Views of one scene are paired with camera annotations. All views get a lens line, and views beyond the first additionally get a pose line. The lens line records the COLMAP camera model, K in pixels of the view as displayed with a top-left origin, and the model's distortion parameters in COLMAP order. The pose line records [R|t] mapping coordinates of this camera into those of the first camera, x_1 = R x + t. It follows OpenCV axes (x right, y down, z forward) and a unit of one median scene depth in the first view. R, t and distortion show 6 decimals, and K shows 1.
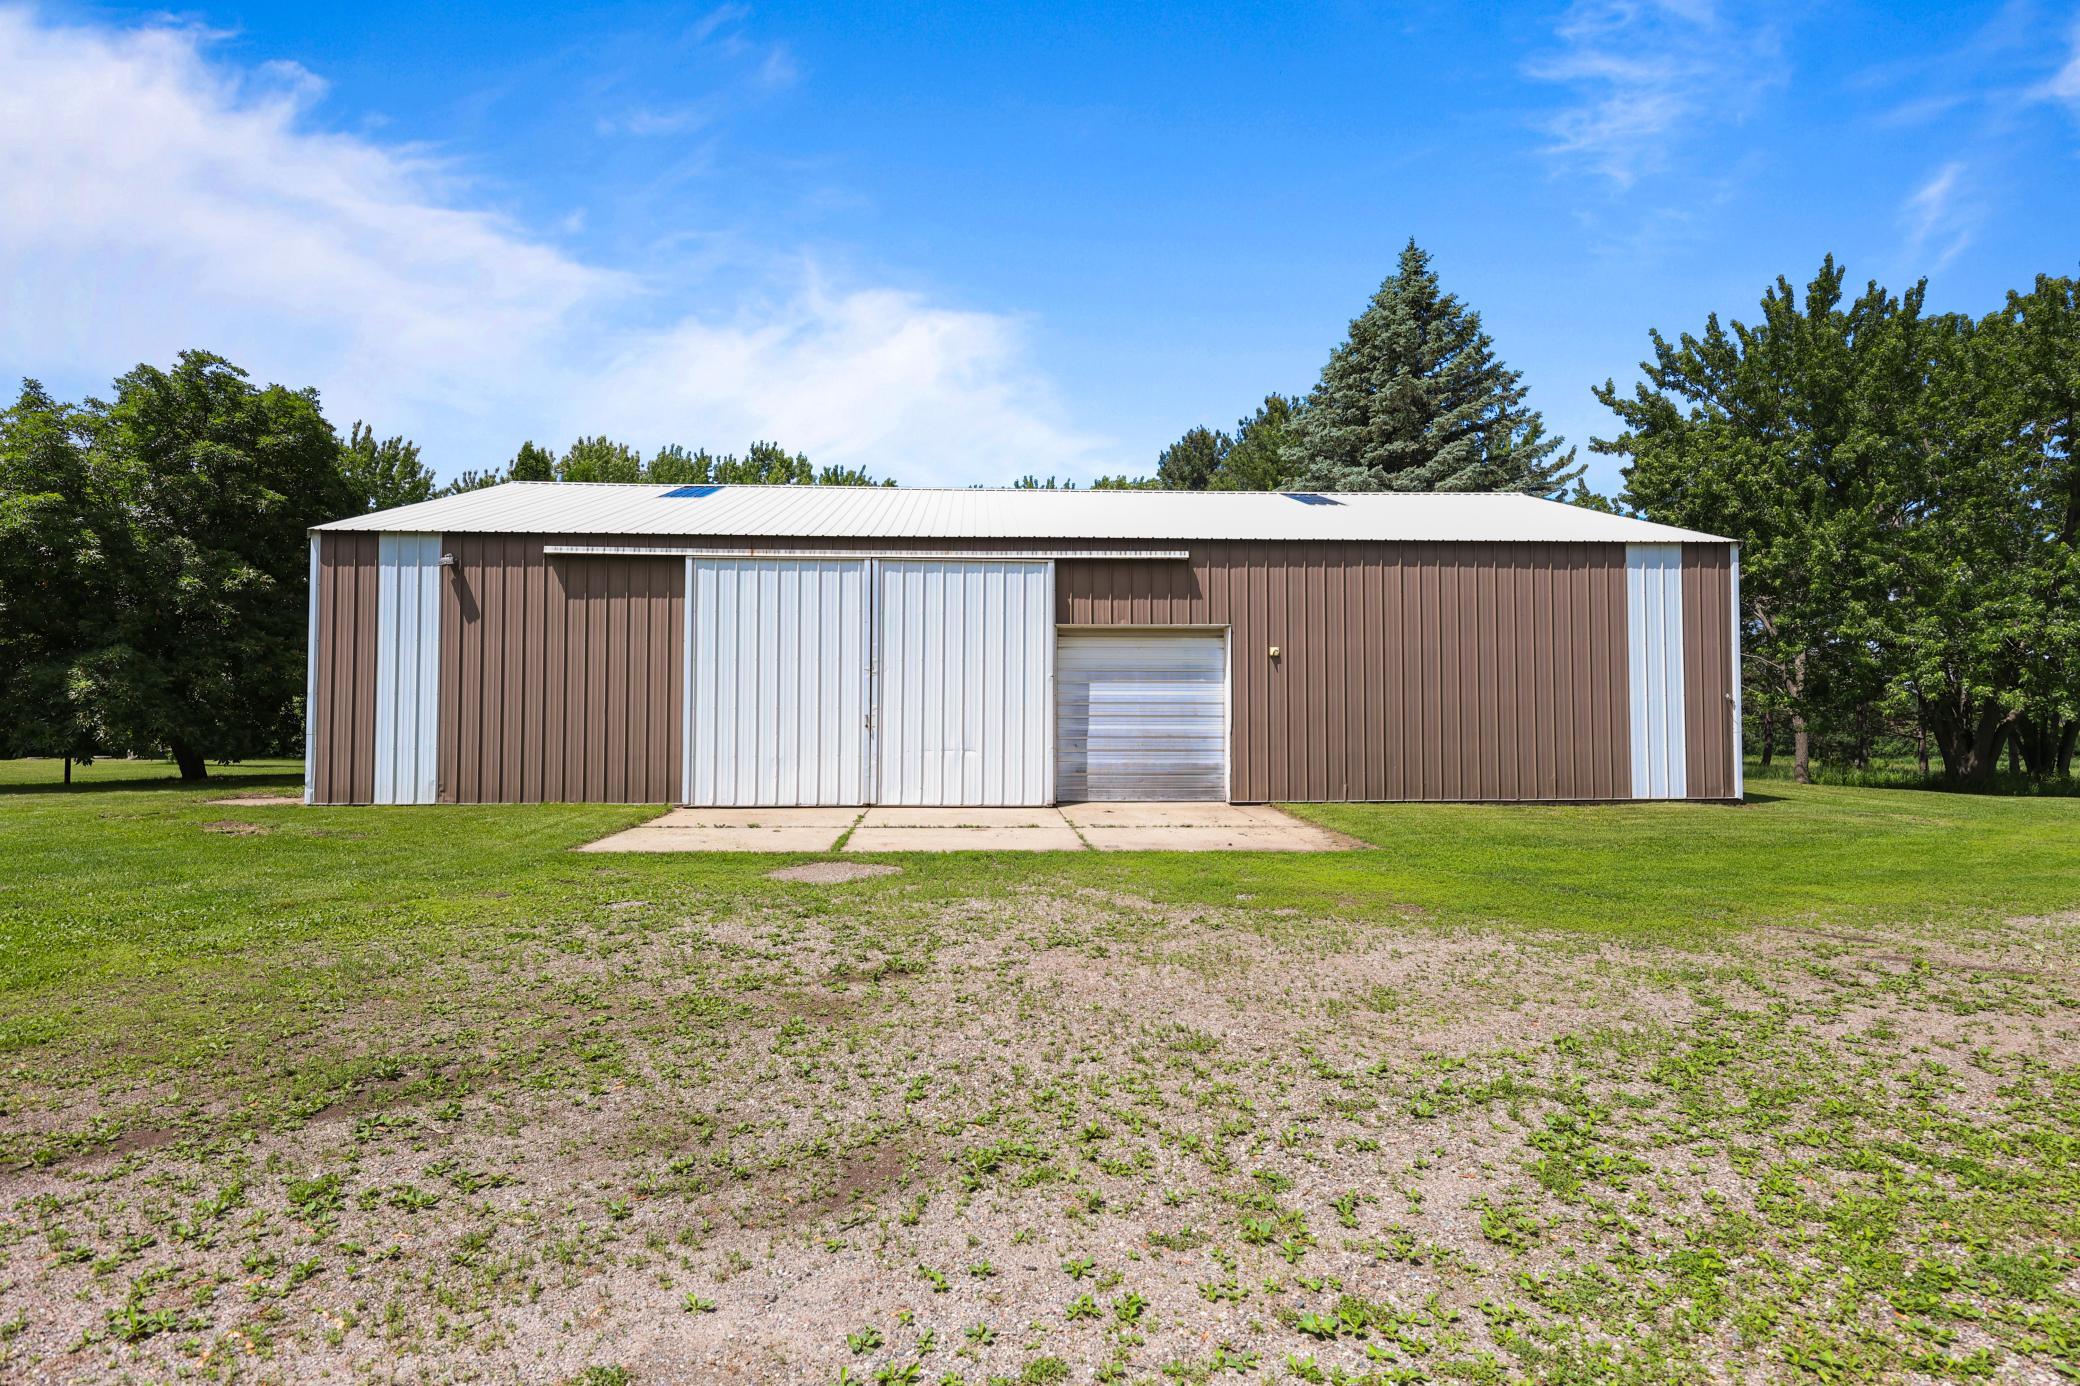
lens RADIAL K [[1009.7, 0, 1049.9], [0, 1009.7, 689.5], [0, 0, 1]] dist [-0.001354, 0.000050]
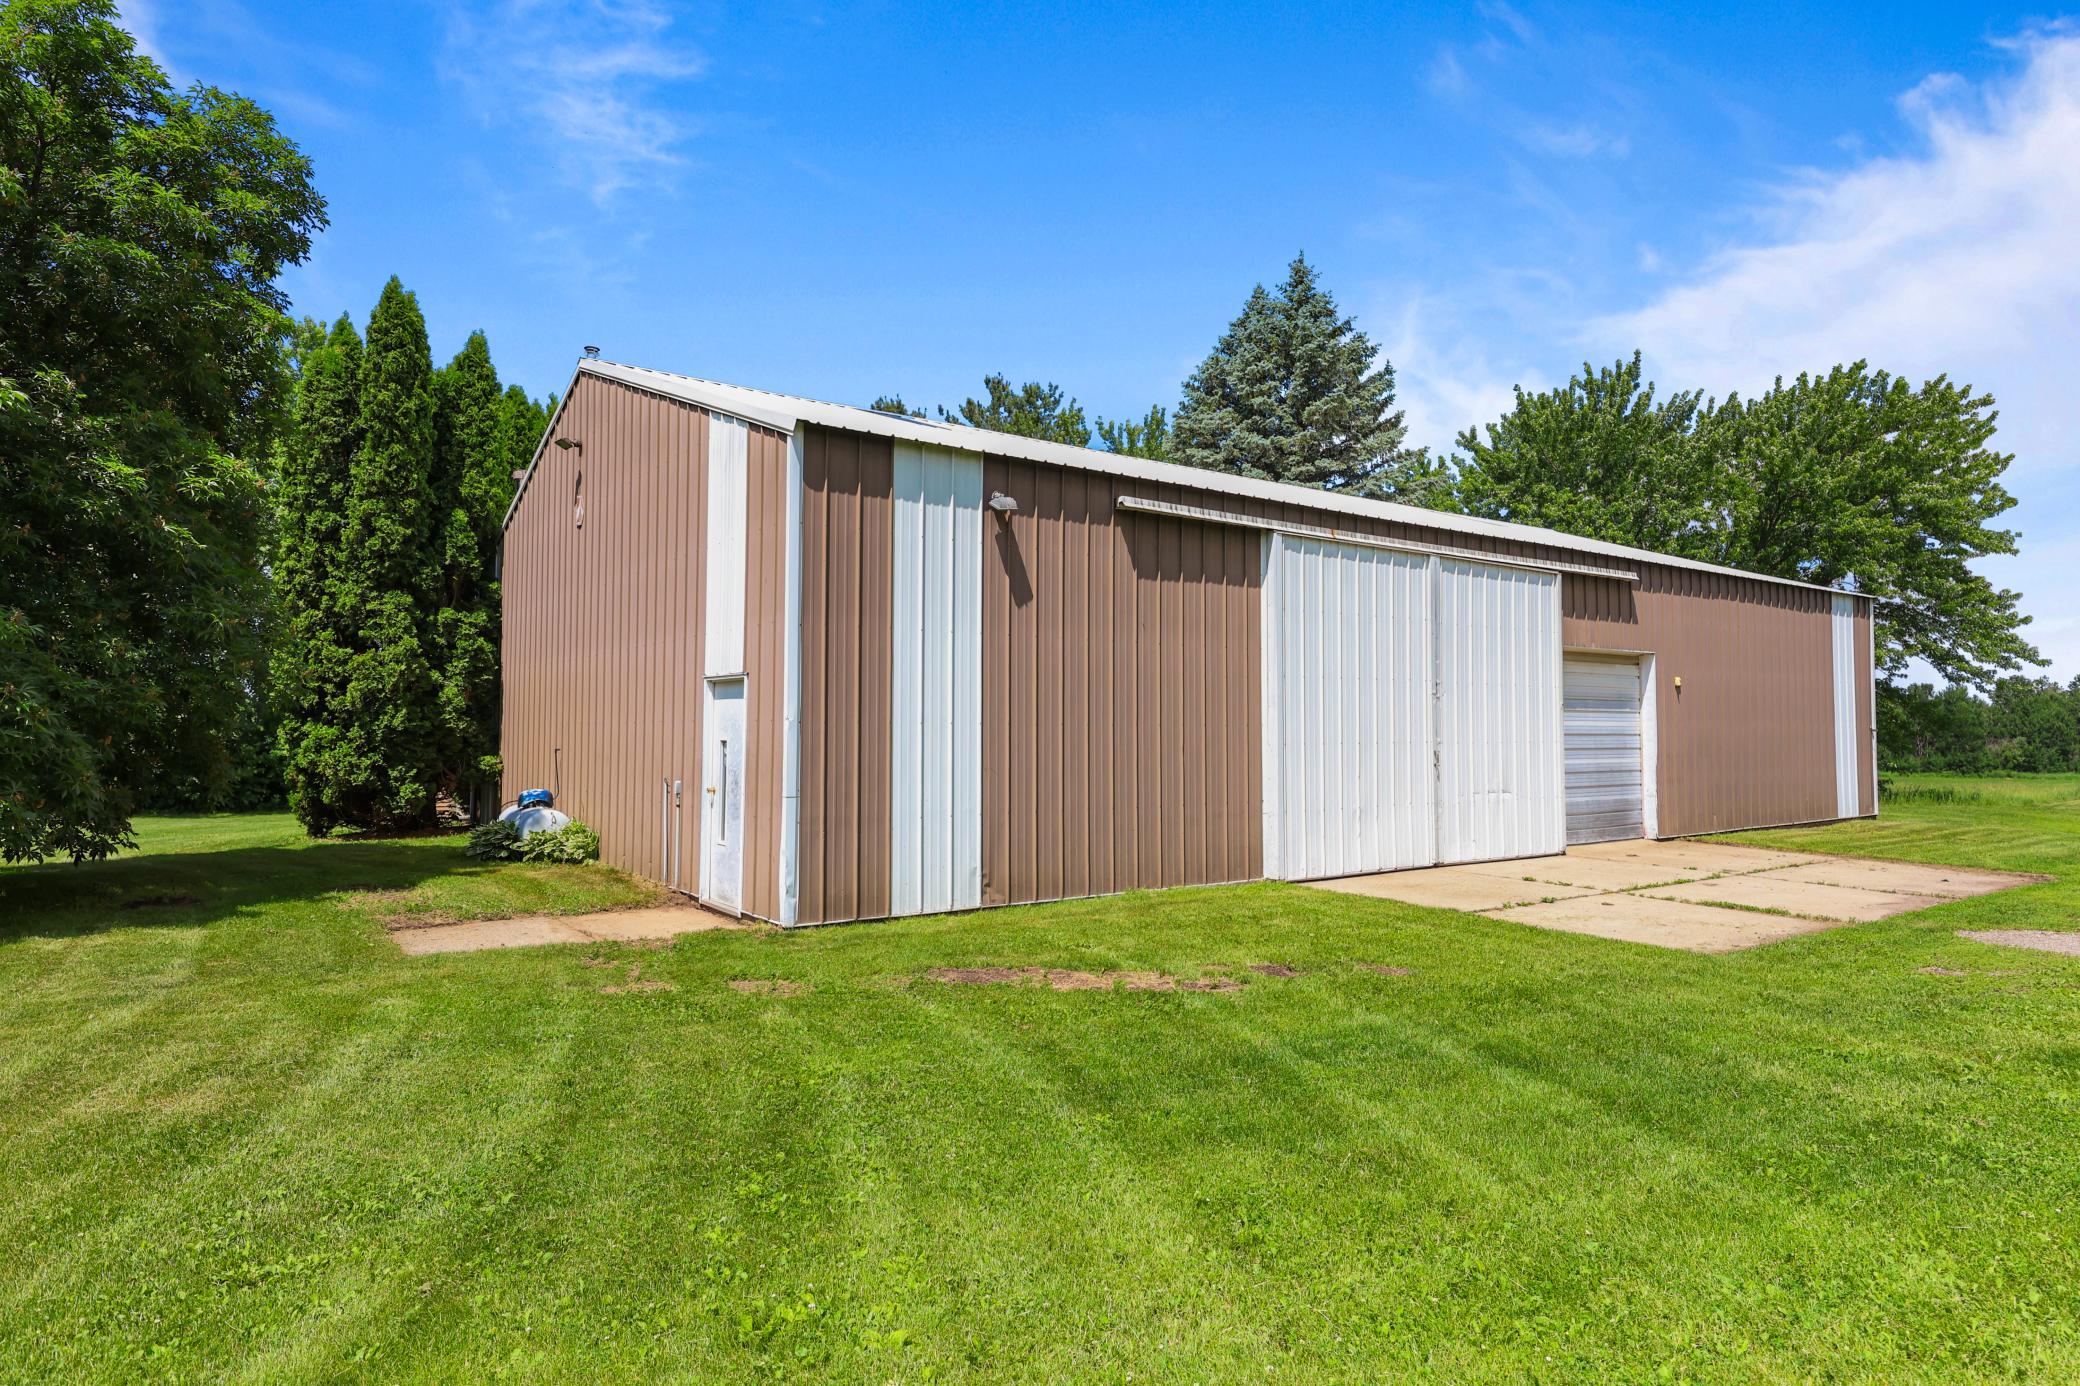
lens RADIAL K [[1172.3, 0, 1040.5], [0, 1172.3, 696.7], [0, 0, 1]] dist [0.008232, 0.000551]
pose [[0.842362, 0.016051, 0.538673, -0.924453], [-0.011519, 0.999864, -0.011781, -0.002927], [-0.538789, 0.003719, 0.842433, 0.382222]]
